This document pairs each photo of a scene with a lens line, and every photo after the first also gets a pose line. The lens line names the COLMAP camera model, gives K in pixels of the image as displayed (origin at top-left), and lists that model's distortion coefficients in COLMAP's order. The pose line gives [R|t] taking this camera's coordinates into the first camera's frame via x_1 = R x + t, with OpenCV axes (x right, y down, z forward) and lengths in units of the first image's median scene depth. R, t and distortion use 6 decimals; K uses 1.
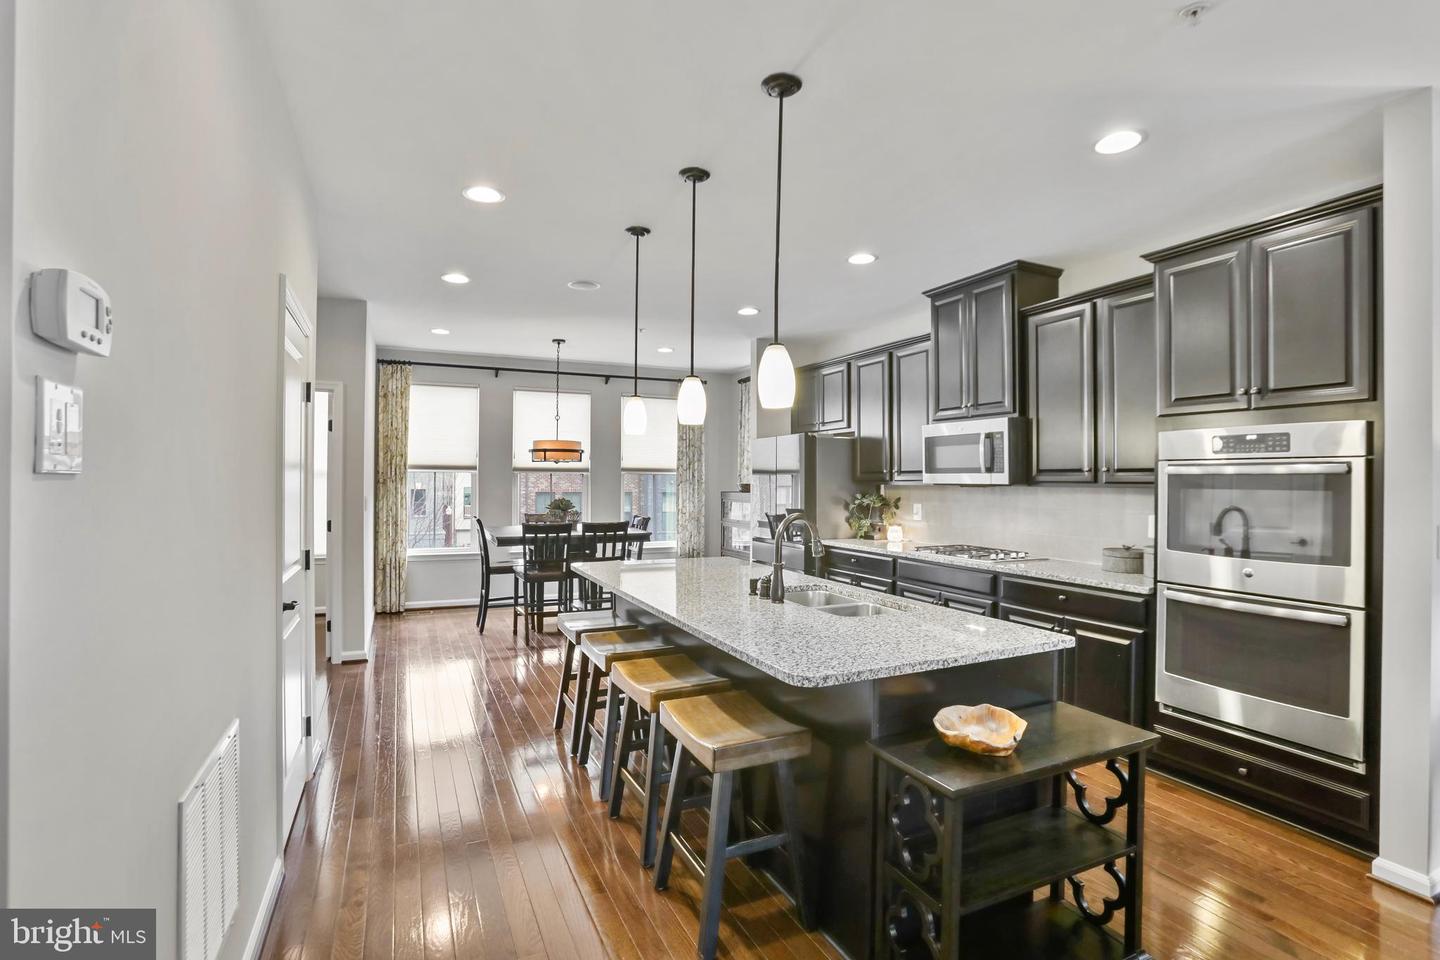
lens RADIAL K [[675.3, 0, 717.3], [0, 675.3, 487.6], [0, 0, 1]] dist [-0.086330, 0.033695]
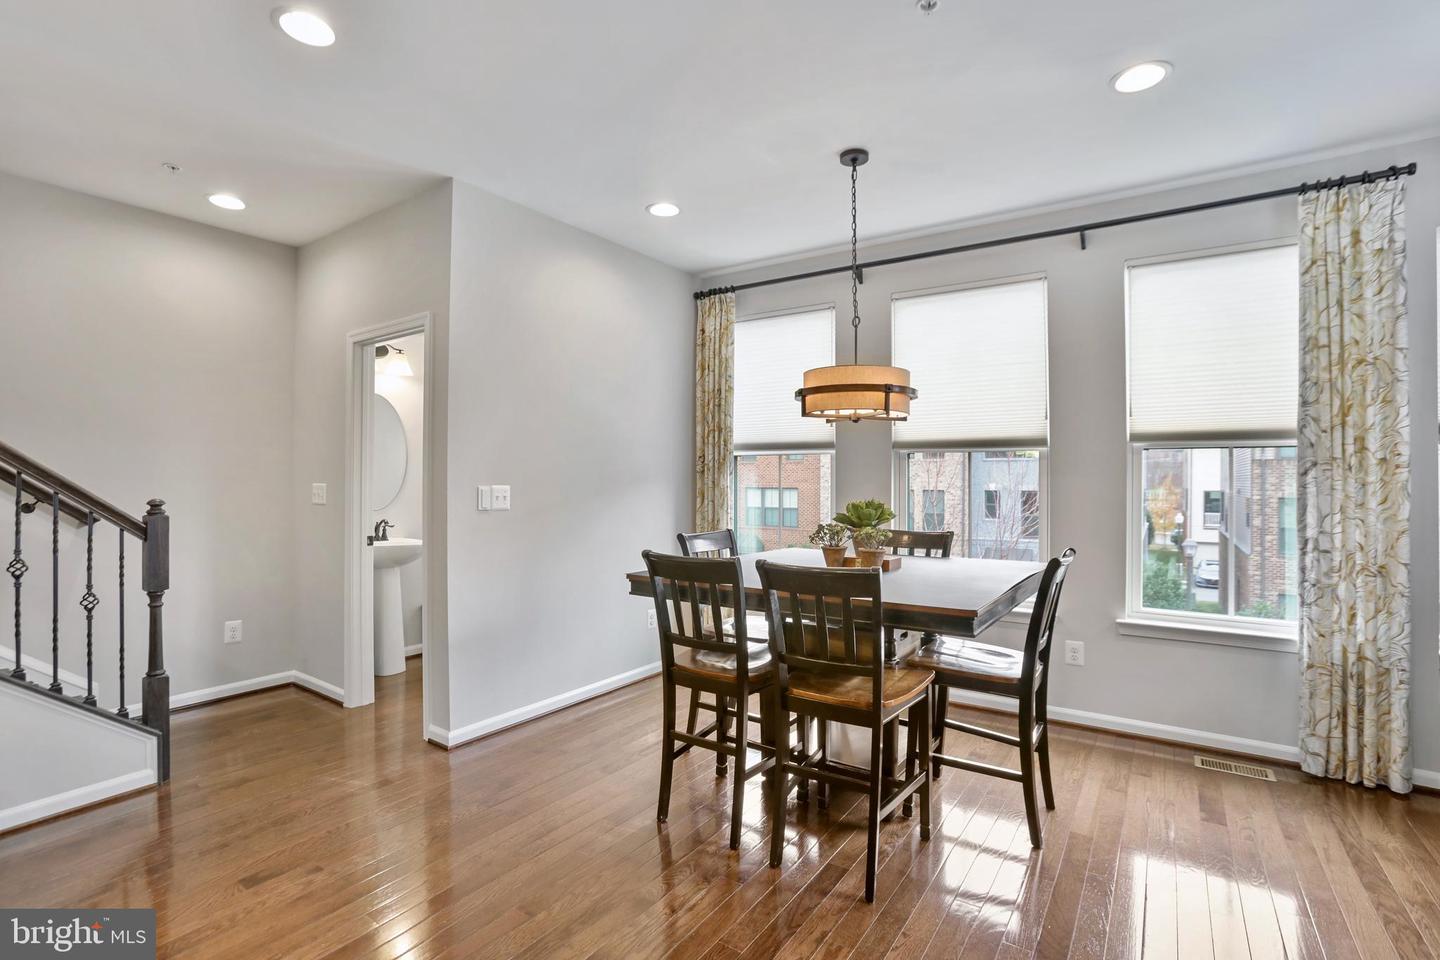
lens RADIAL K [[675.3, 0, 717.3], [0, 675.3, 487.6], [0, 0, 1]] dist [-0.086330, 0.033695]
pose [[0.495833, 0.005383, -0.868401, 0.105500], [-0.009550, 0.999954, 0.000746, 0.008240], [0.868365, 0.007923, 0.495862, 0.658431]]
